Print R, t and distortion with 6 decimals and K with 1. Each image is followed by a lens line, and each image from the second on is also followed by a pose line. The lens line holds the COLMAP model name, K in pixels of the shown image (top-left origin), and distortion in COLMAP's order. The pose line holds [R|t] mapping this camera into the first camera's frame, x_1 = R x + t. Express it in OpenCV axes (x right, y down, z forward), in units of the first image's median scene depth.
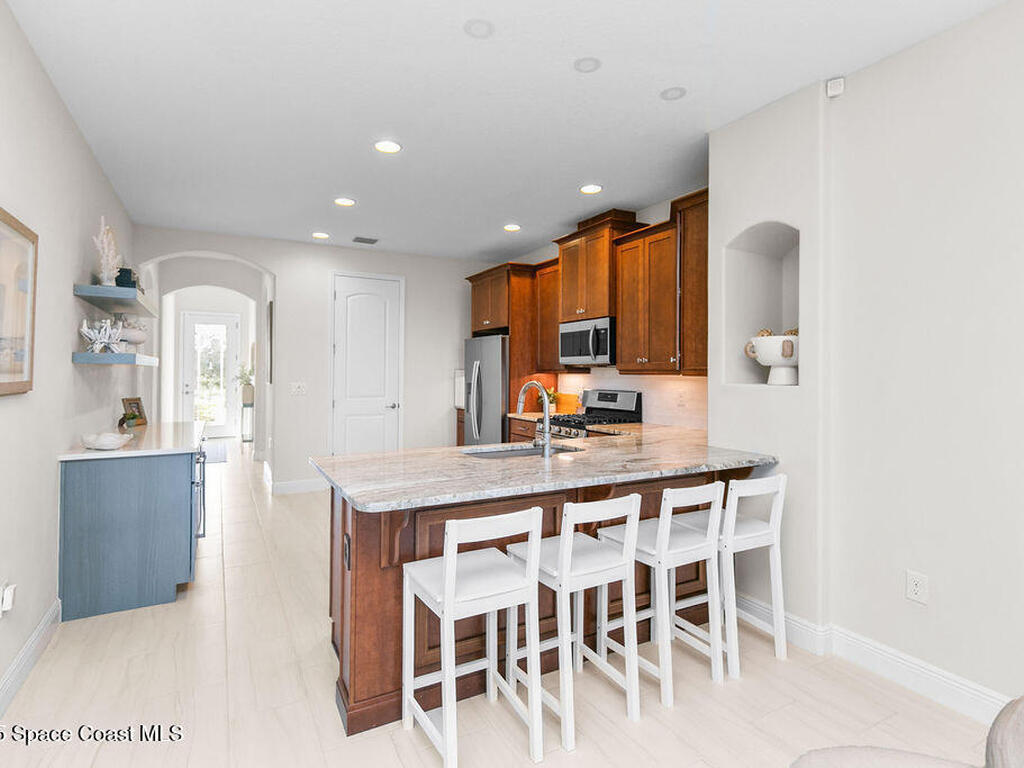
lens RADIAL K [[522.2, 0, 511.8], [0, 522.2, 374.1], [0, 0, 1]] dist [0.000970, -0.000946]
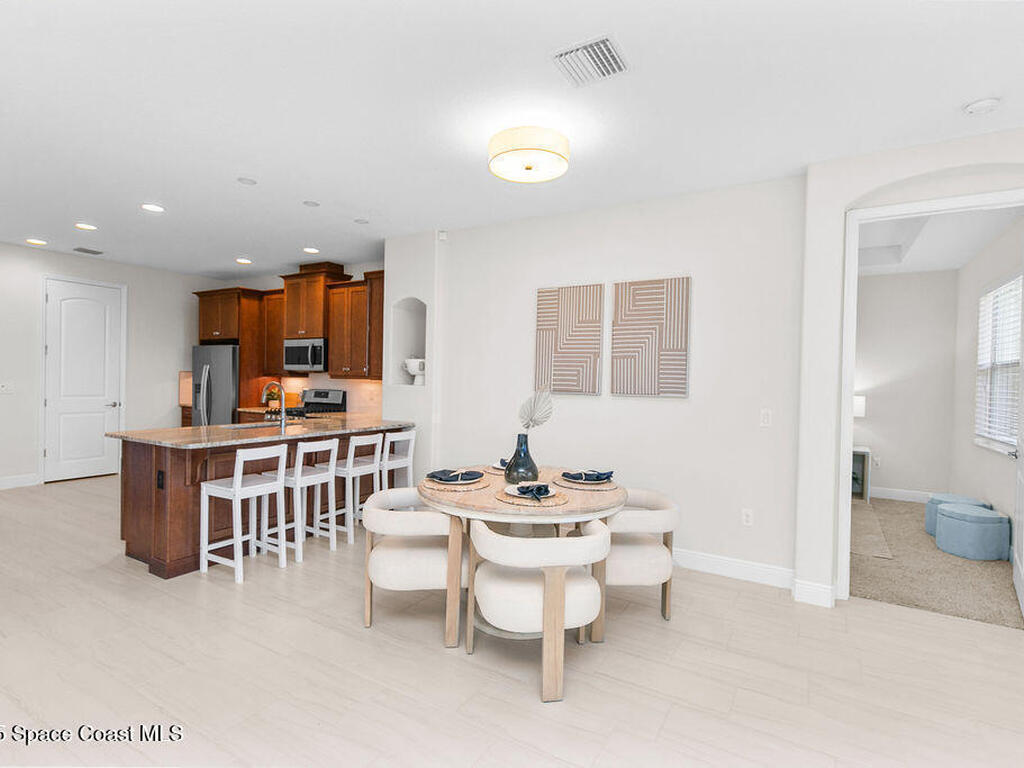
lens RADIAL K [[522.2, 0, 511.1], [0, 522.2, 383.1], [0, 0, 1]] dist [0.000970, -0.000946]
pose [[0.863344, 0.009586, 0.504524, -0.091471], [-0.014069, 0.999888, 0.005077, -0.000526], [-0.504419, -0.011481, 0.863383, -0.503017]]
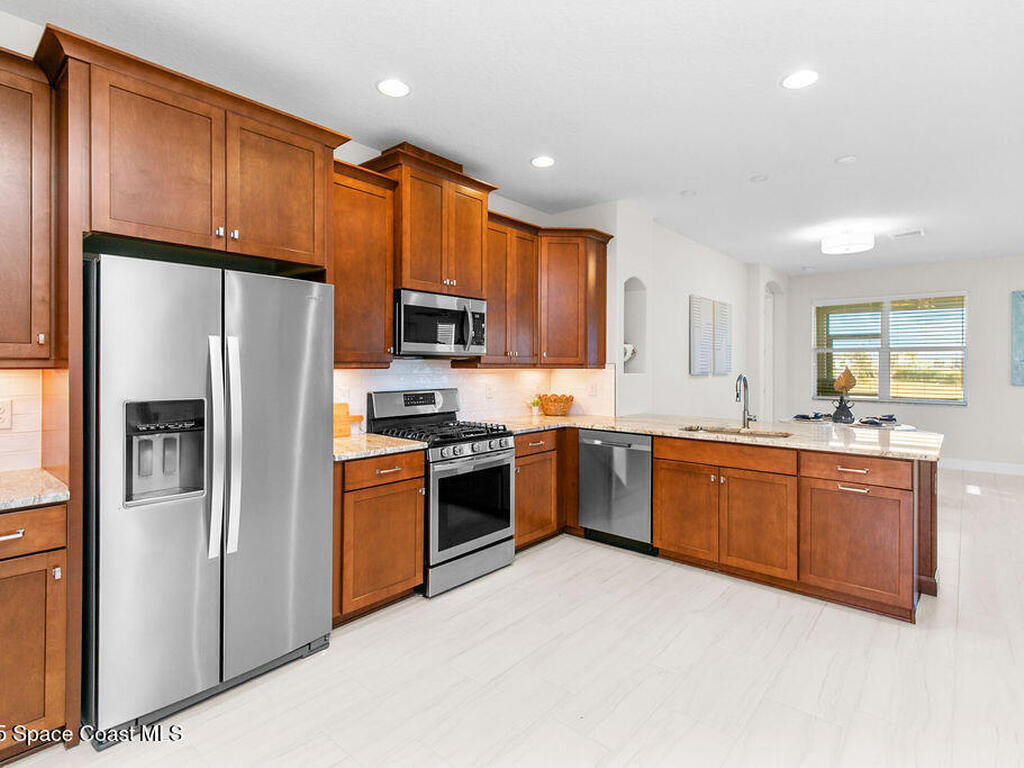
lens RADIAL K [[522.2, 0, 514.6], [0, 522.2, 364.7], [0, 0, 1]] dist [0.000970, -0.000946]
pose [[-0.348833, -0.004932, 0.937172, -0.625087], [-0.002125, 0.999988, 0.004471, -0.009771], [-0.937182, -0.000432, -0.348840, 1.259169]]
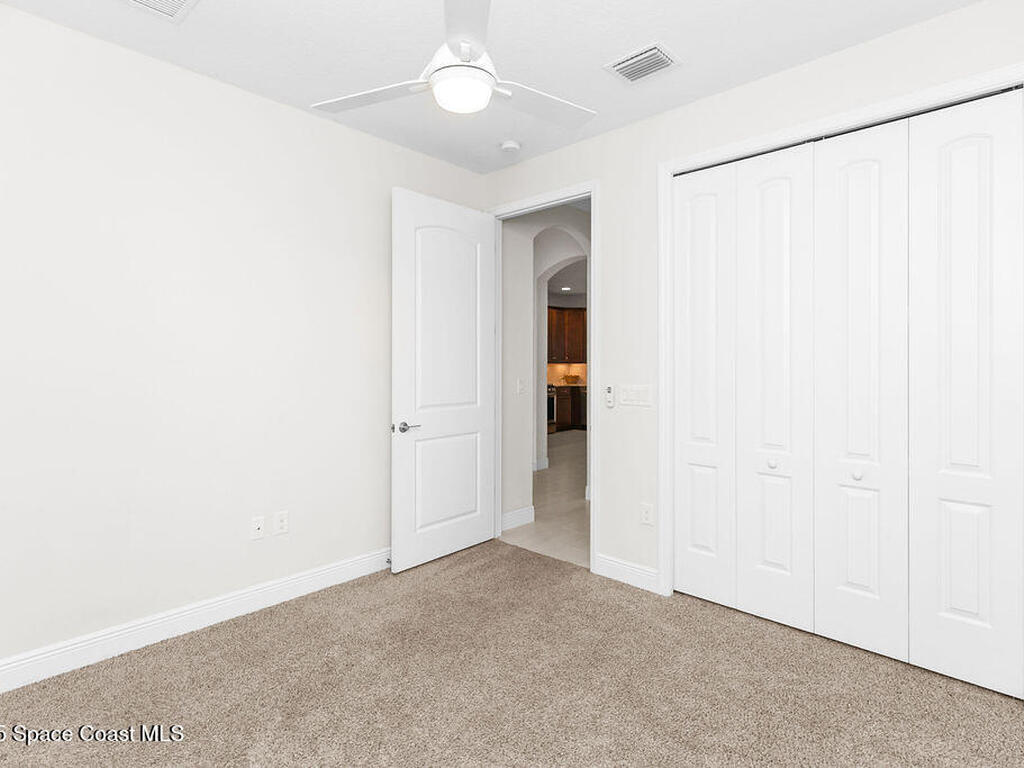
lens RADIAL K [[522.2, 0, 516.3], [0, 522.2, 360.3], [0, 0, 1]] dist [0.000970, -0.000946]
pose [[-0.312111, -0.000699, 0.950045, -1.952635], [0.000165, 1.000000, 0.000790, -0.015089], [-0.950046, 0.000404, -0.312111, 1.841264]]
